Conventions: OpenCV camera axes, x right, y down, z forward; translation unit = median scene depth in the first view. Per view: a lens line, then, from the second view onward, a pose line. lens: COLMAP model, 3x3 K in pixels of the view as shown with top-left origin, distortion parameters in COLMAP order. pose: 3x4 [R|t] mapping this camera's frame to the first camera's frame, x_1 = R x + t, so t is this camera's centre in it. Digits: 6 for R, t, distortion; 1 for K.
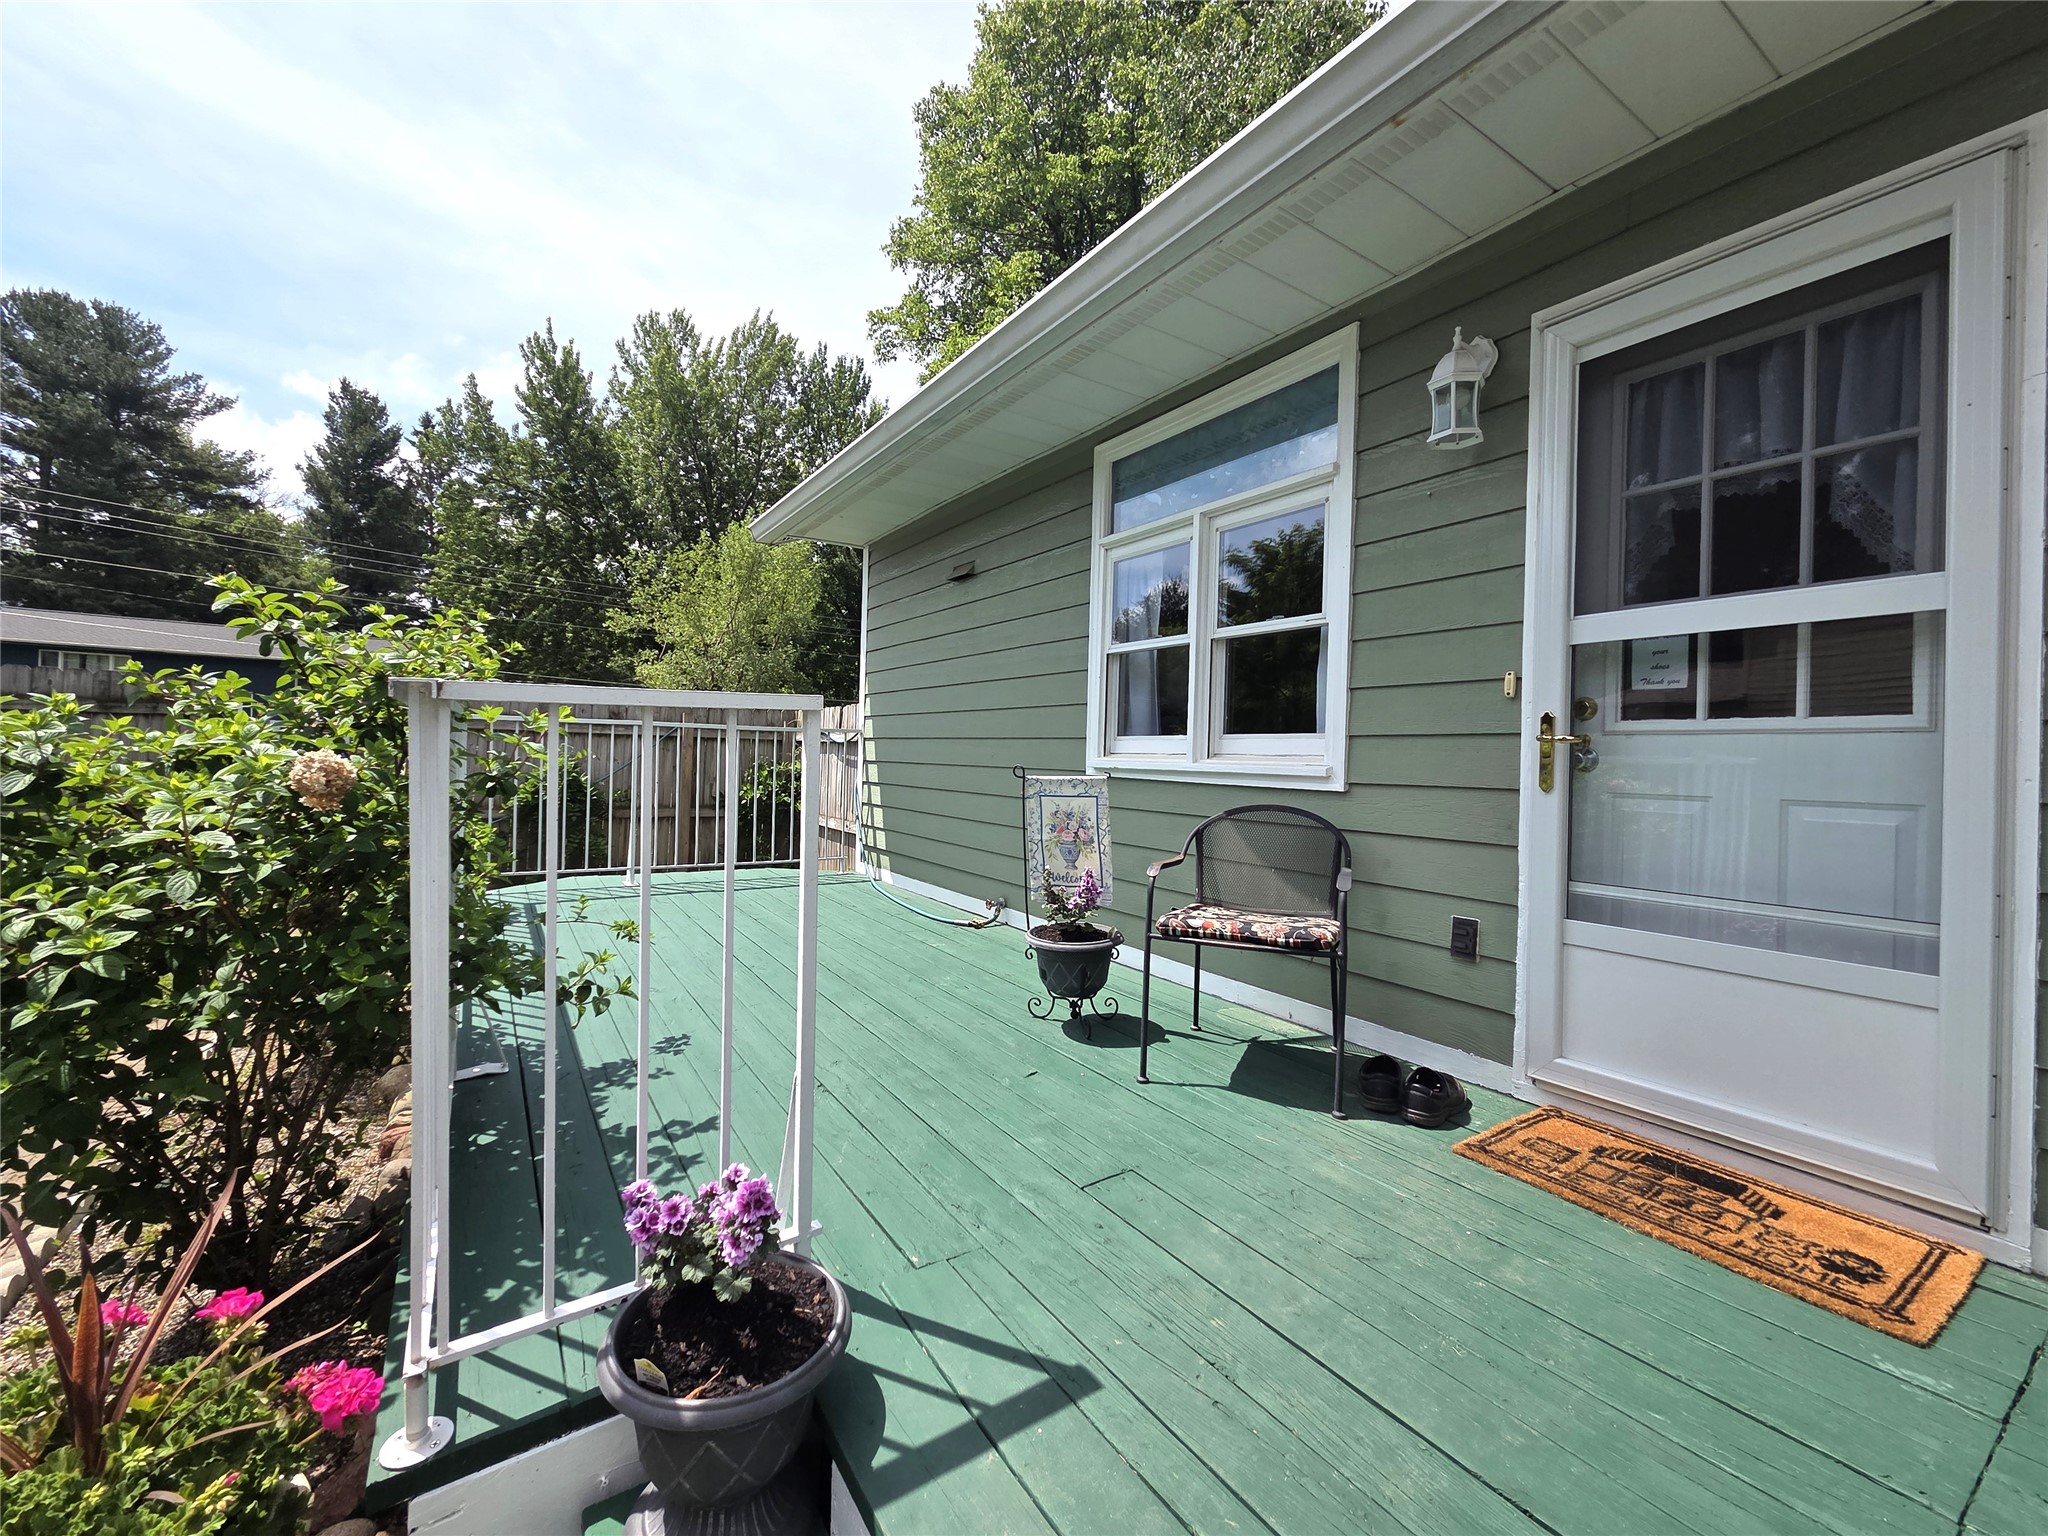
lens RADIAL K [[834.6, 0, 1017.9], [0, 834.6, 757.2], [0, 0, 1]] dist [0.001306, 0.000695]
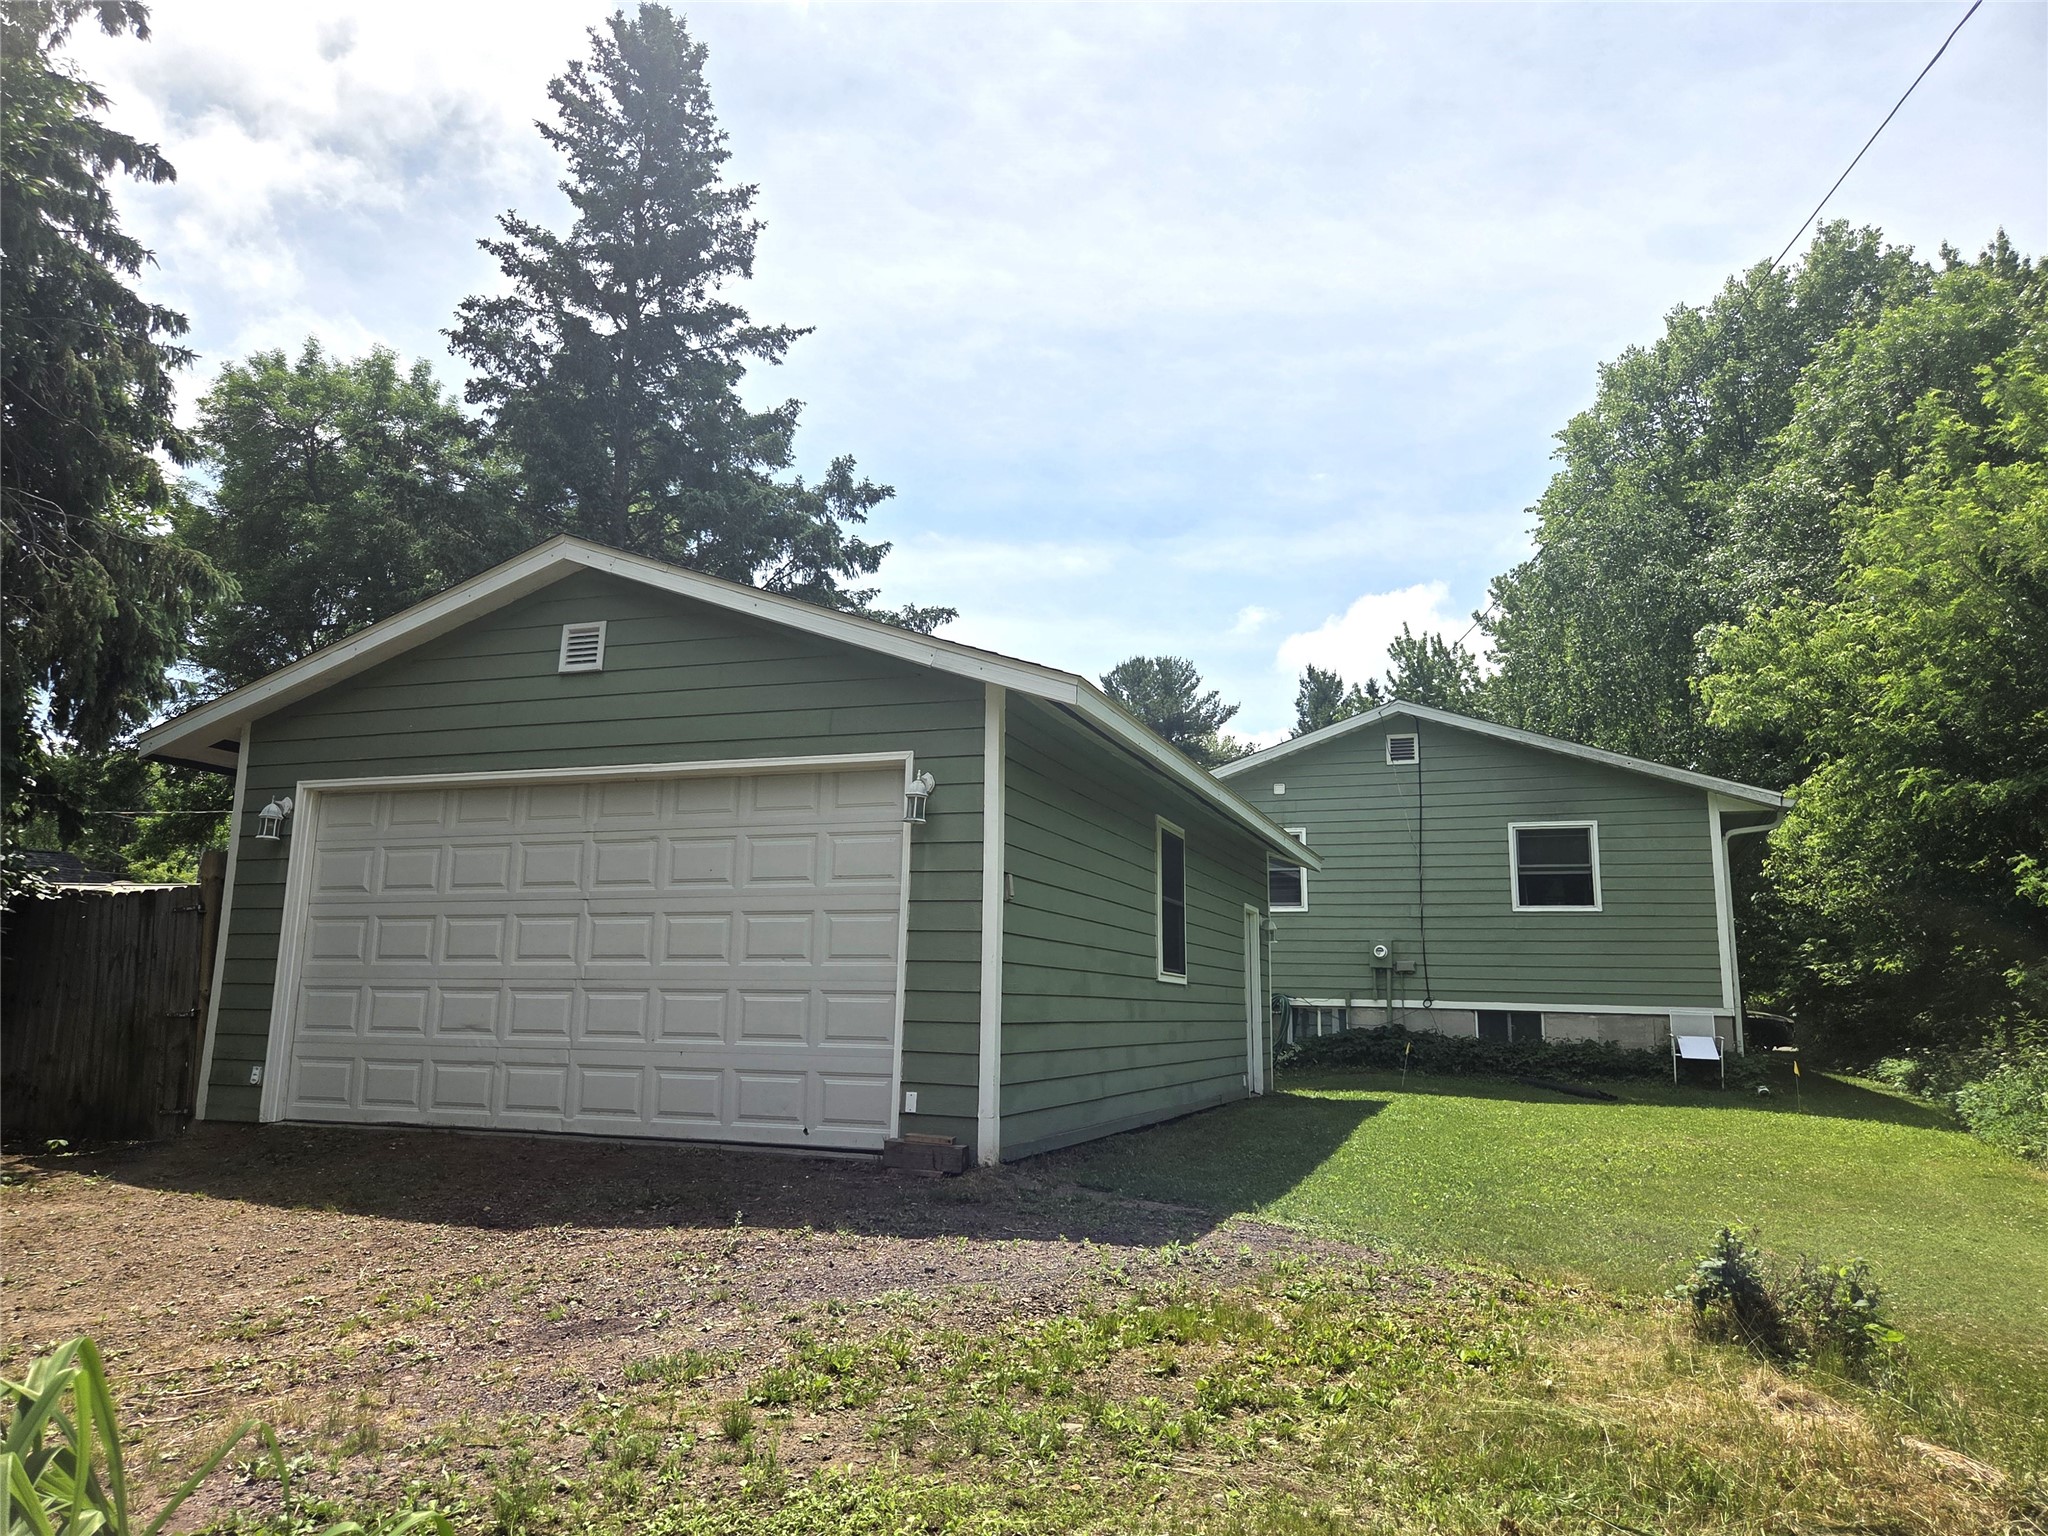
lens RADIAL K [[1382.0, 0, 1021.9], [0, 1382.0, 769.5], [0, 0, 1]] dist [0.045383, -0.006980]
pose [[0.586974, -0.160122, -0.793614, 0.430176], [-0.005826, 0.979386, -0.201913, 0.055001], [0.809585, 0.123141, 0.573941, -0.362957]]
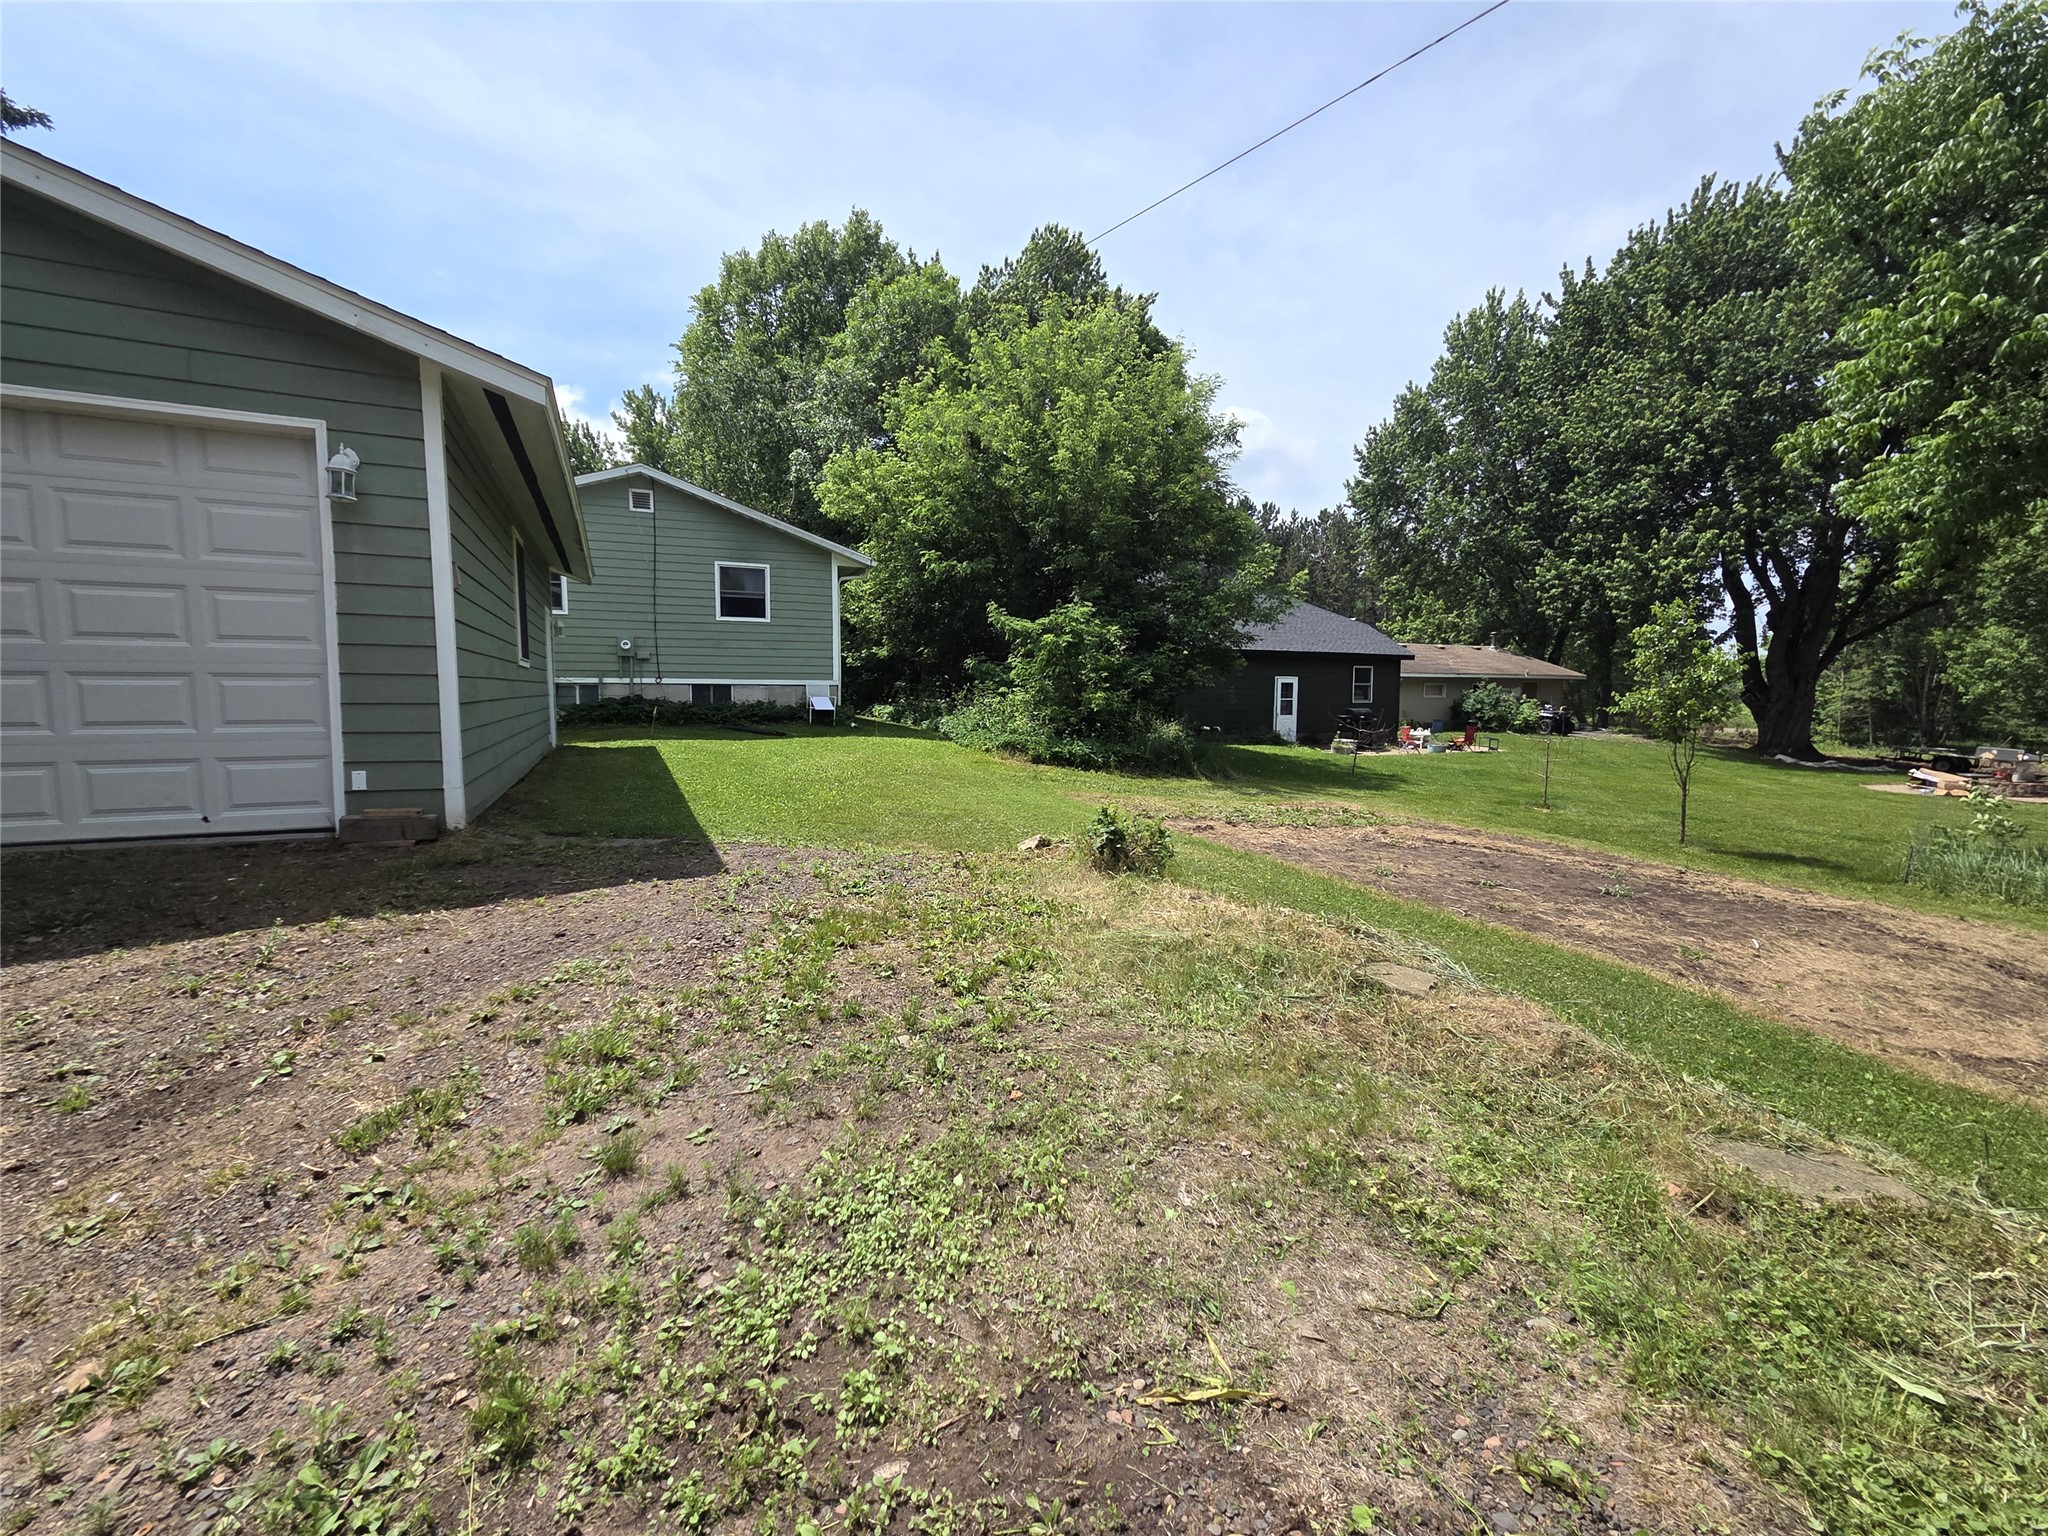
lens RADIAL K [[834.6, 0, 1013.5], [0, 834.6, 760.4], [0, 0, 1]] dist [0.001306, 0.000695]
pose [[0.987992, -0.017199, -0.153547, 0.372936], [0.028307, 0.997113, 0.070456, 0.052860], [0.151892, -0.073957, 0.985626, -0.362634]]
